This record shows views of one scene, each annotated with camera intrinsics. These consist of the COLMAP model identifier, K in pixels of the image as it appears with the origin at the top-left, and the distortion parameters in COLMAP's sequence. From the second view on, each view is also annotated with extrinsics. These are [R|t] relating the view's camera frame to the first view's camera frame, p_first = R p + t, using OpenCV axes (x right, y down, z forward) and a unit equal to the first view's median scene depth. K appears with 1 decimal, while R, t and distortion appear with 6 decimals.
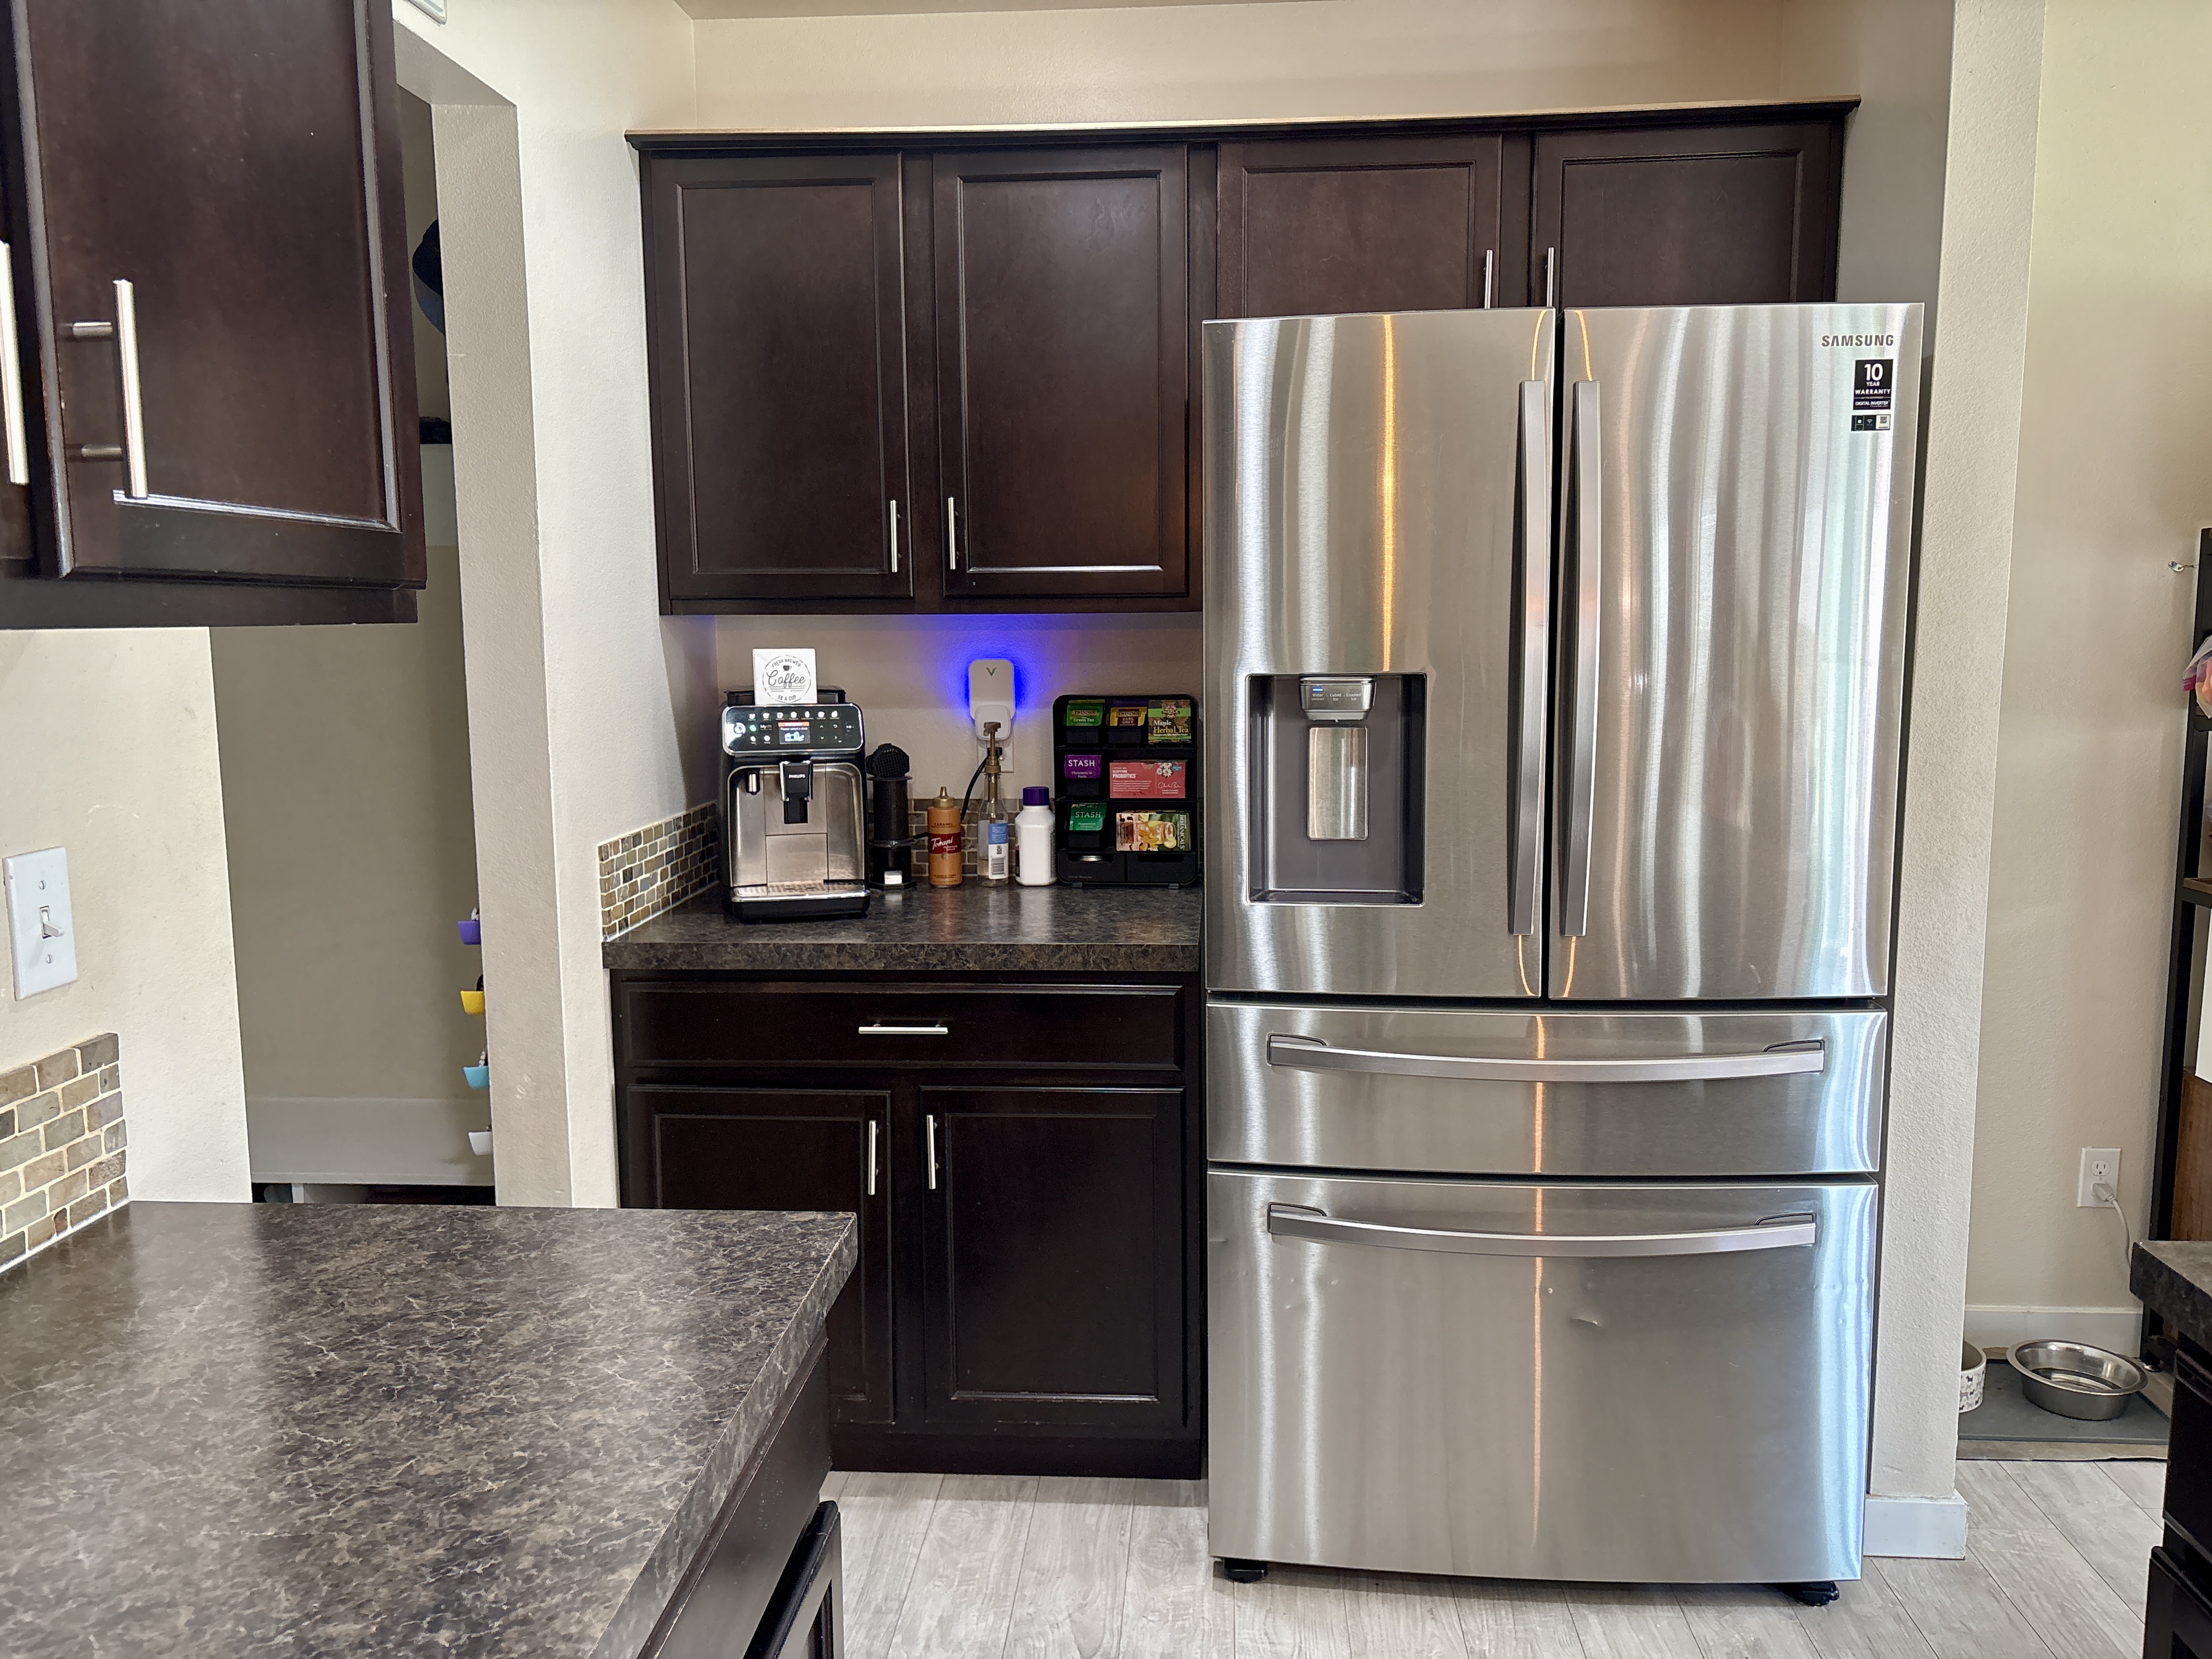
lens RADIAL K [[1672.3, 0, 1106.0], [0, 1672.3, 829.5], [0, 0, 1]] dist [0.143650, -0.289980]
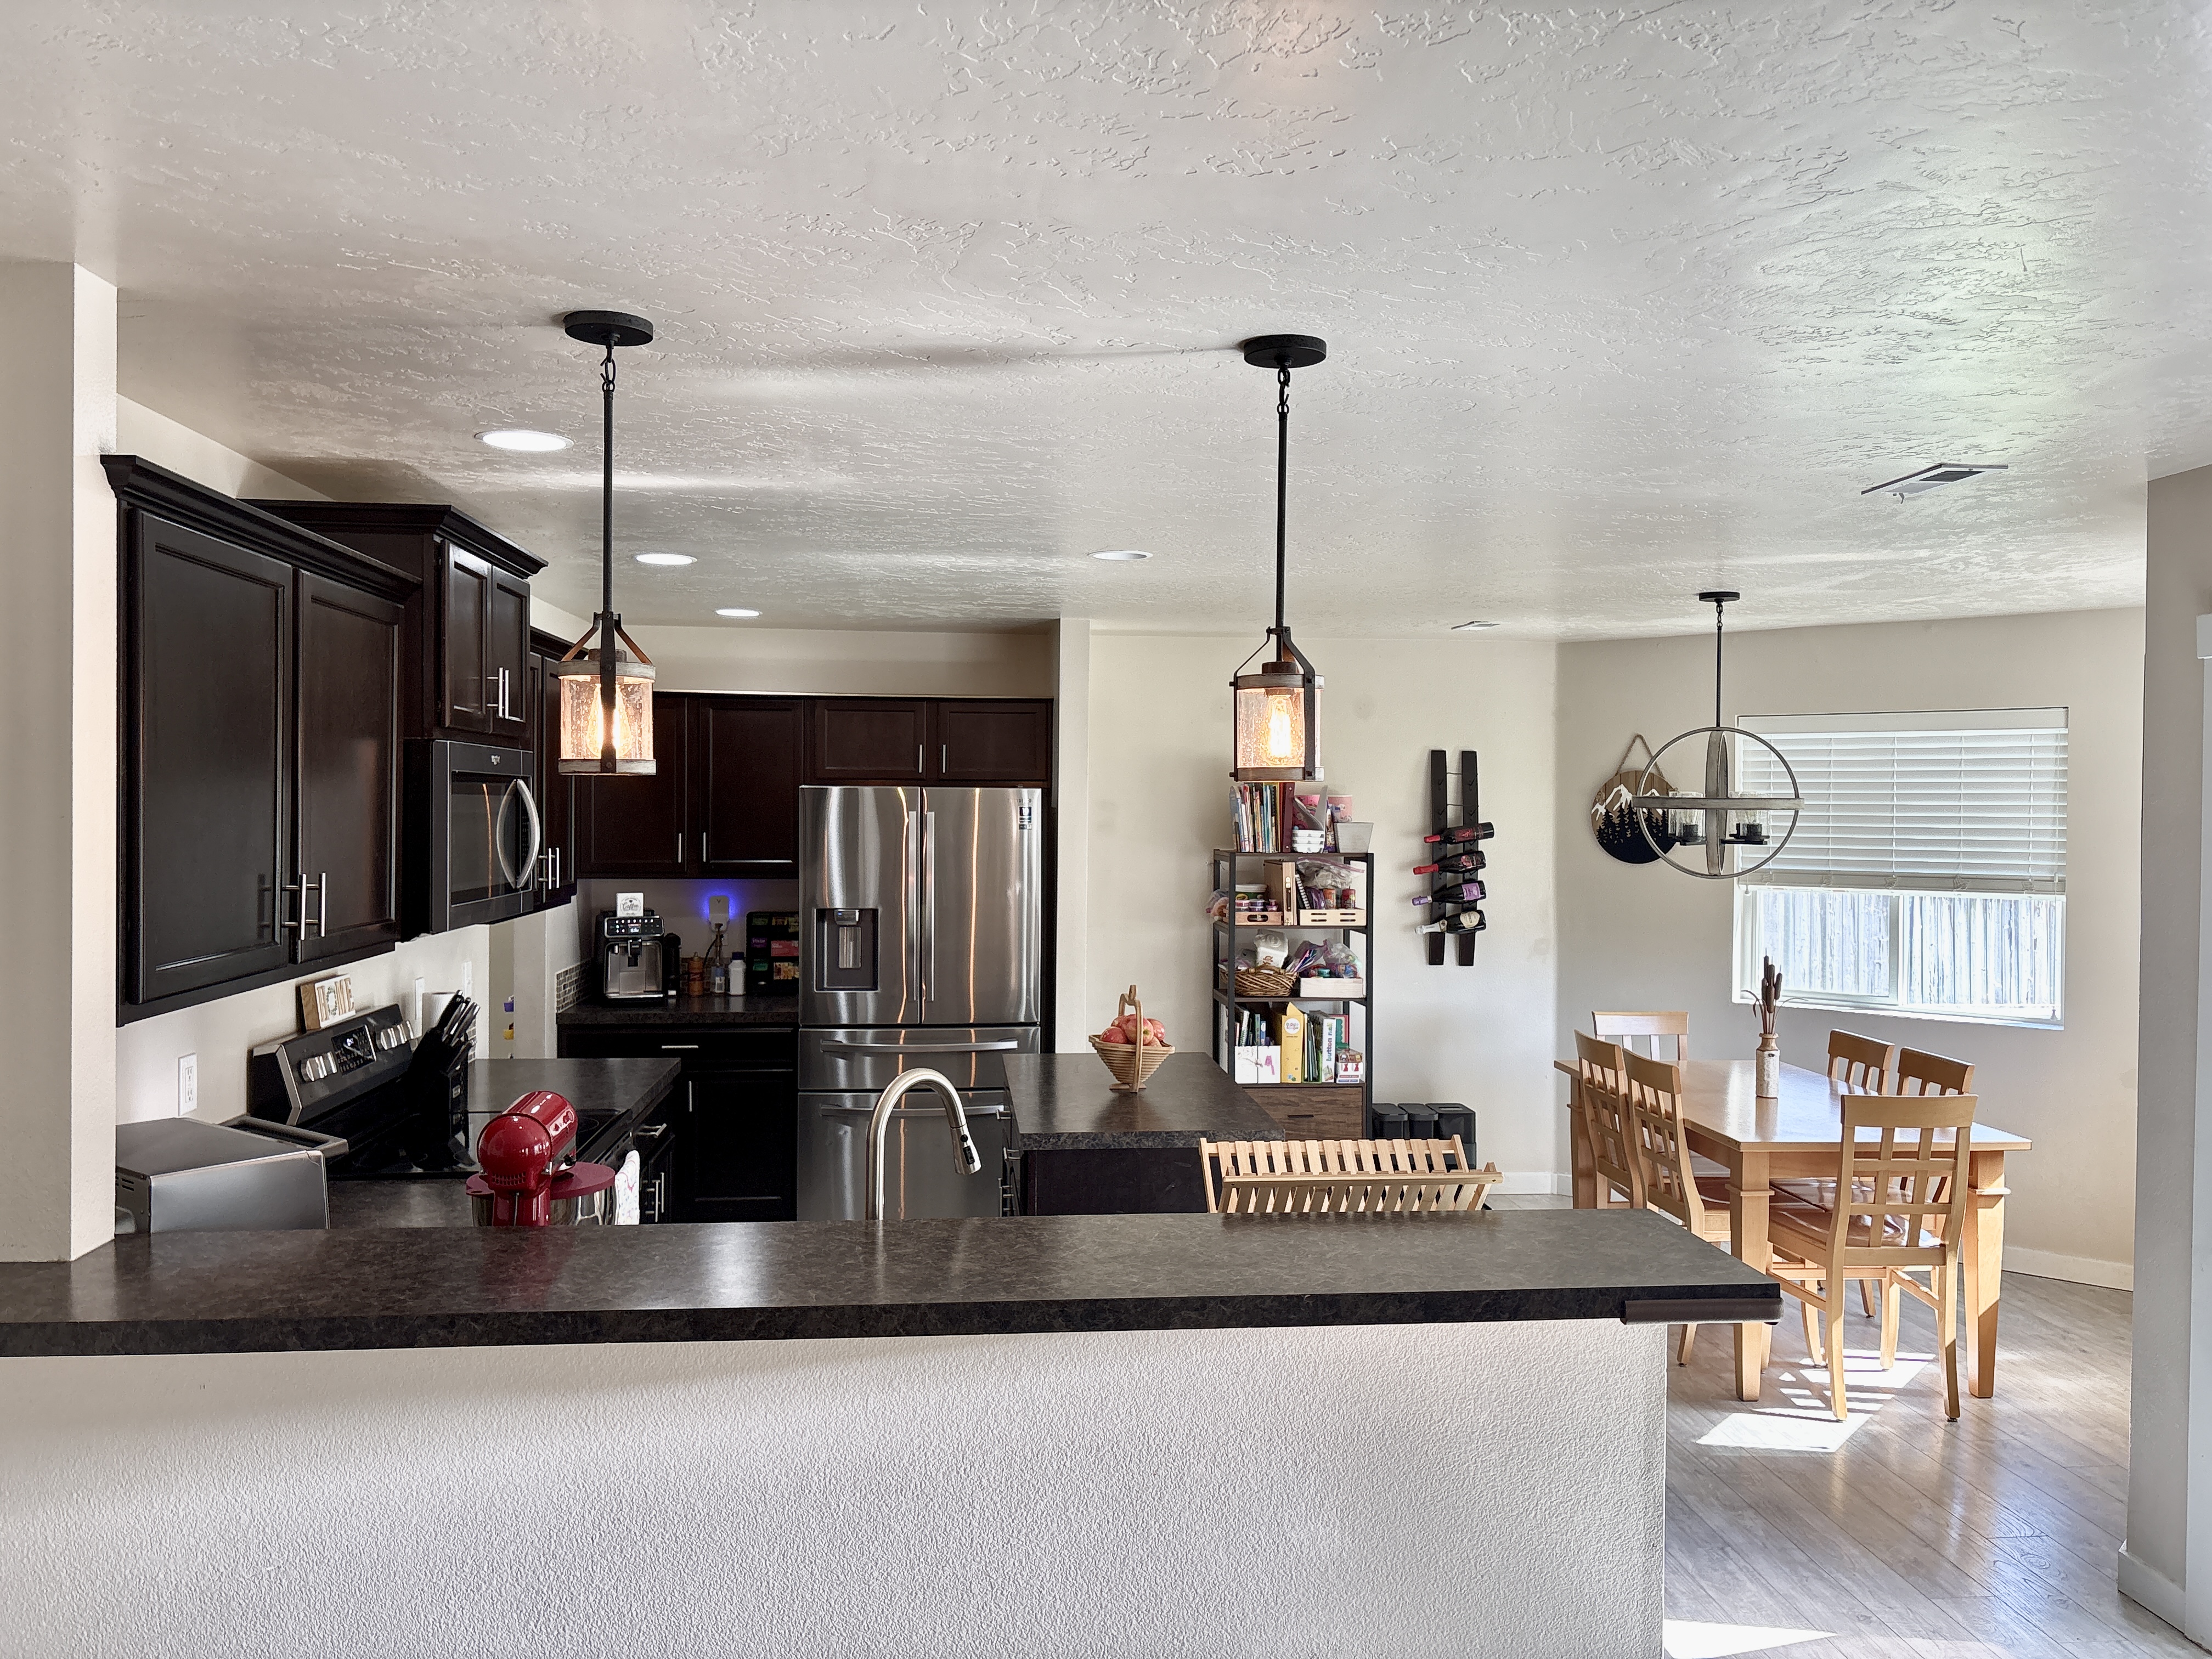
lens RADIAL K [[1672.3, 0, 1106.0], [0, 1672.3, 829.5], [0, 0, 1]] dist [0.143650, -0.289980]
pose [[0.985758, 0.013805, 0.167602, 0.071598], [0.005468, 0.993467, -0.113992, 0.079989], [-0.168081, 0.113285, 0.979242, -1.474567]]
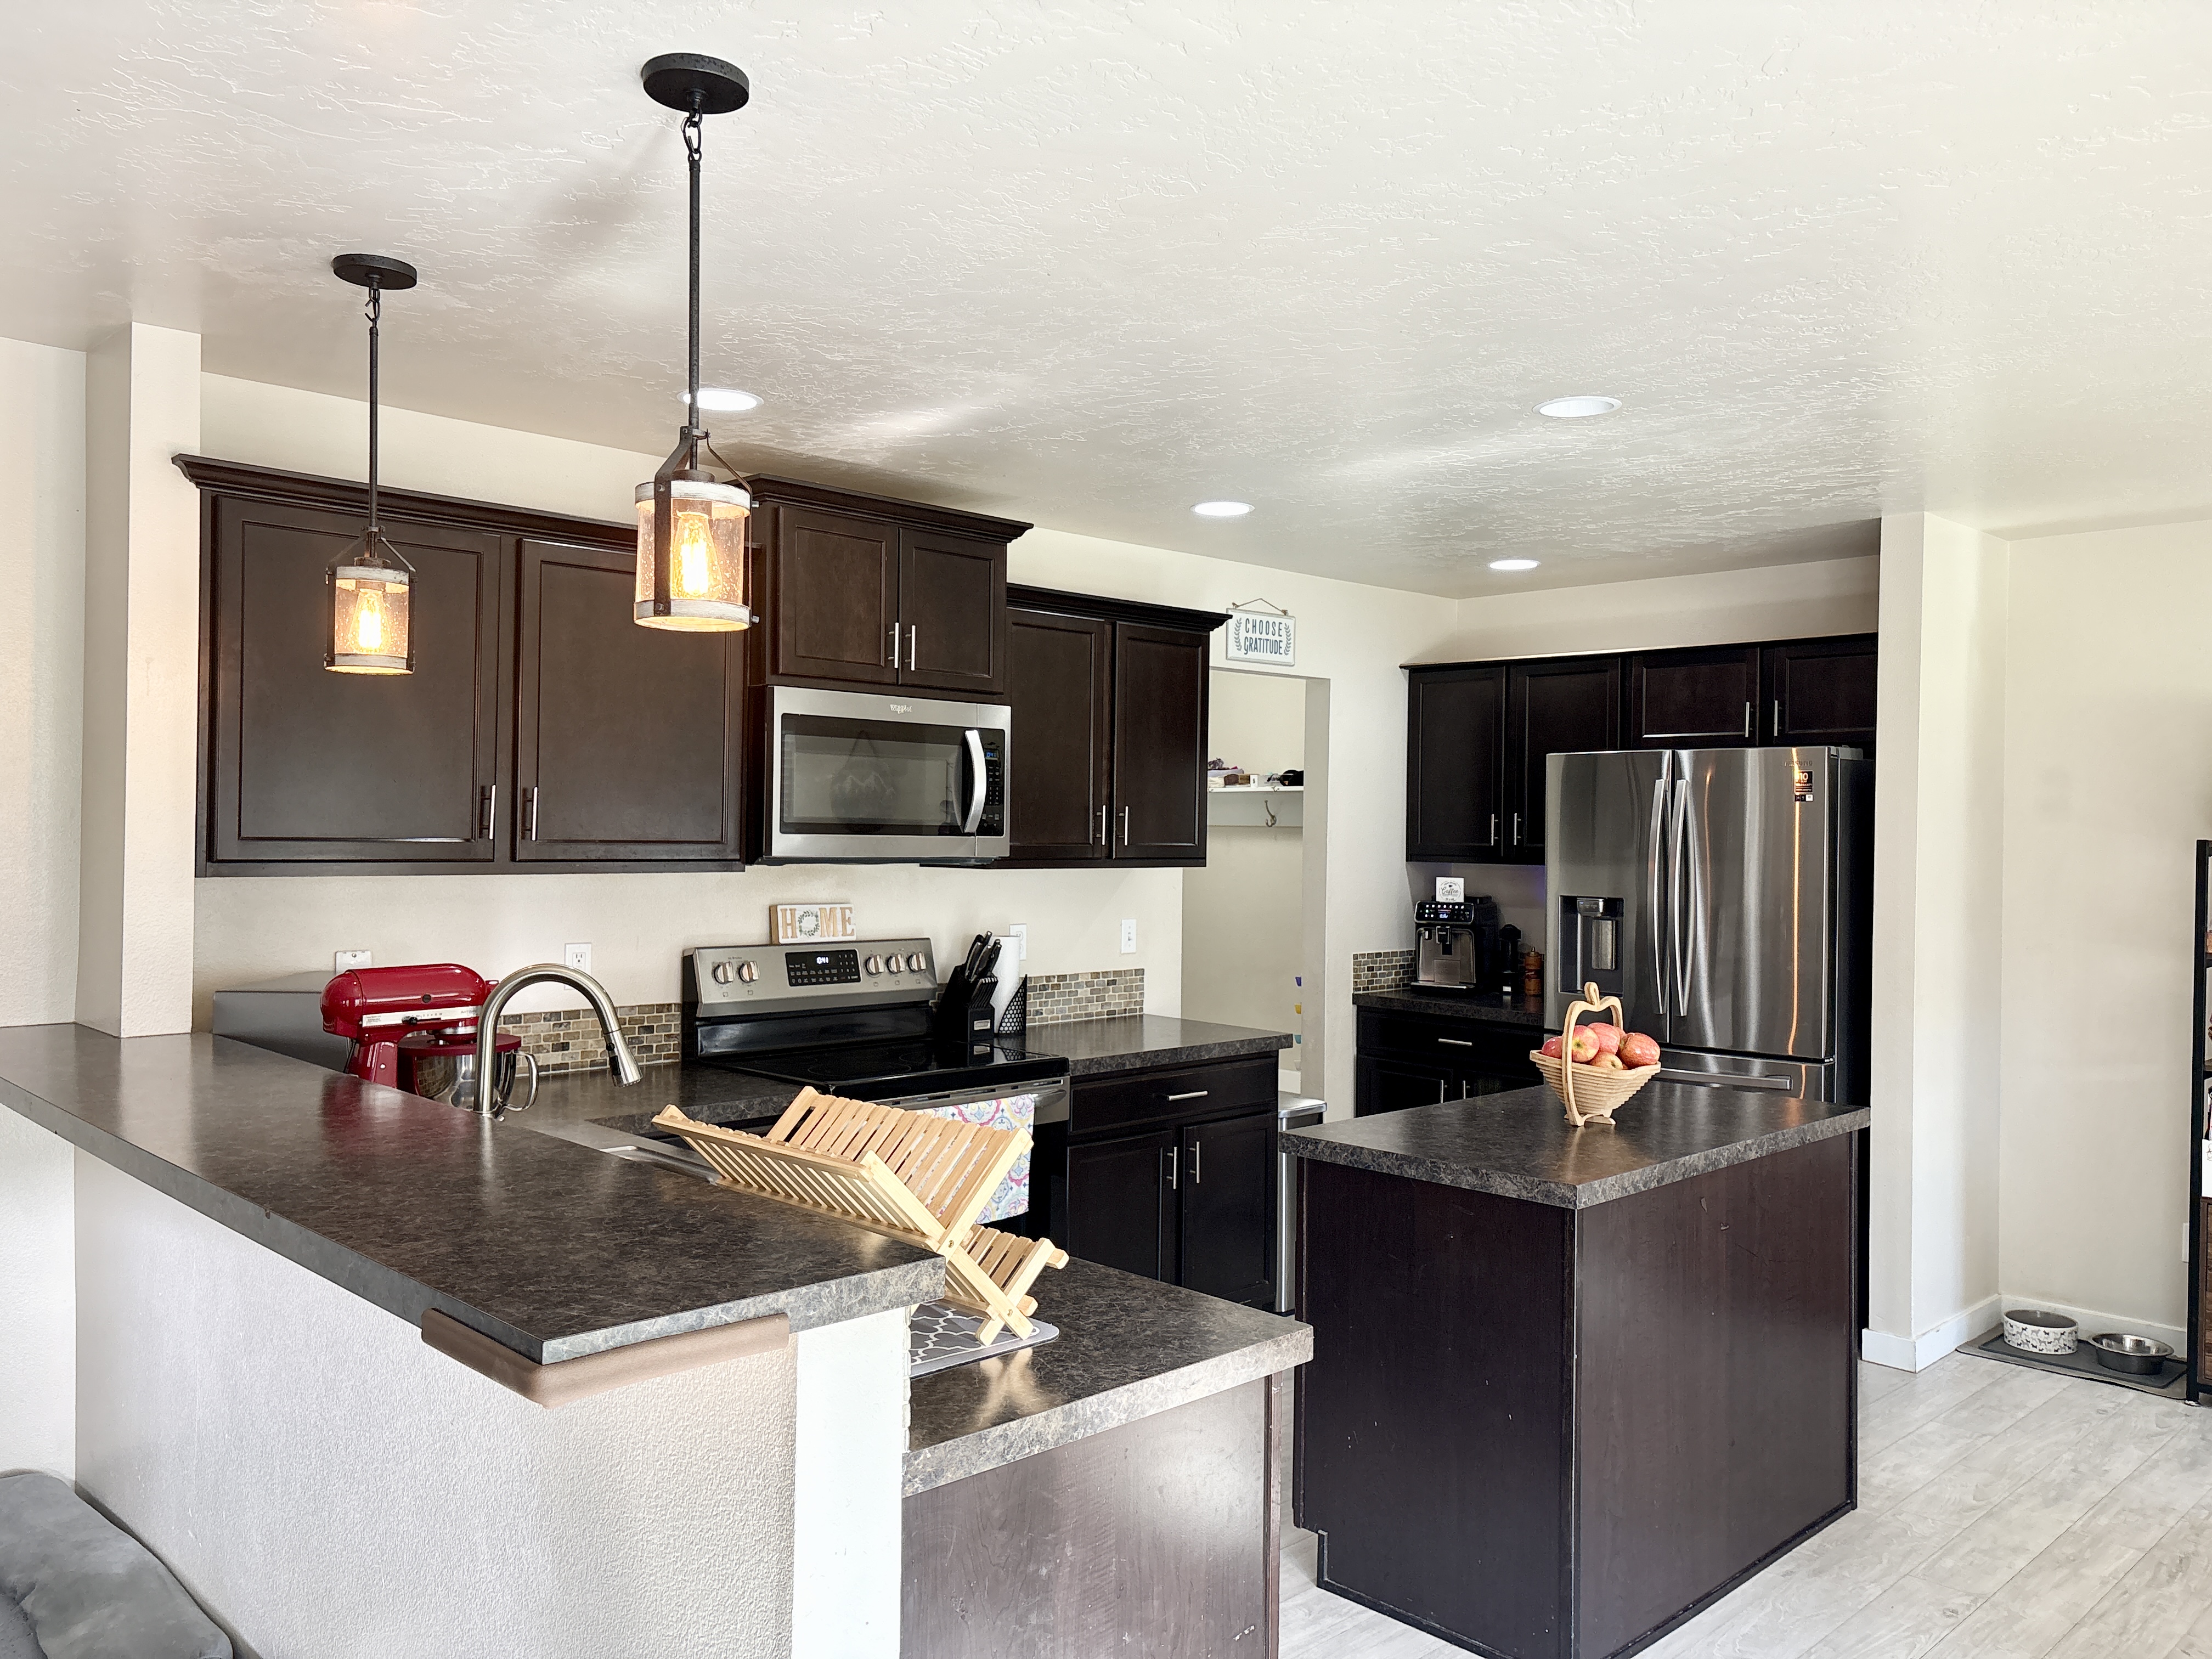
lens RADIAL K [[1672.3, 0, 1106.0], [0, 1672.3, 829.5], [0, 0, 1]] dist [0.143650, -0.289980]
pose [[0.749654, 0.016127, -0.661634, 0.960878], [-0.103898, 0.990175, -0.093585, 0.088702], [0.653624, 0.138899, 0.743964, -0.997710]]
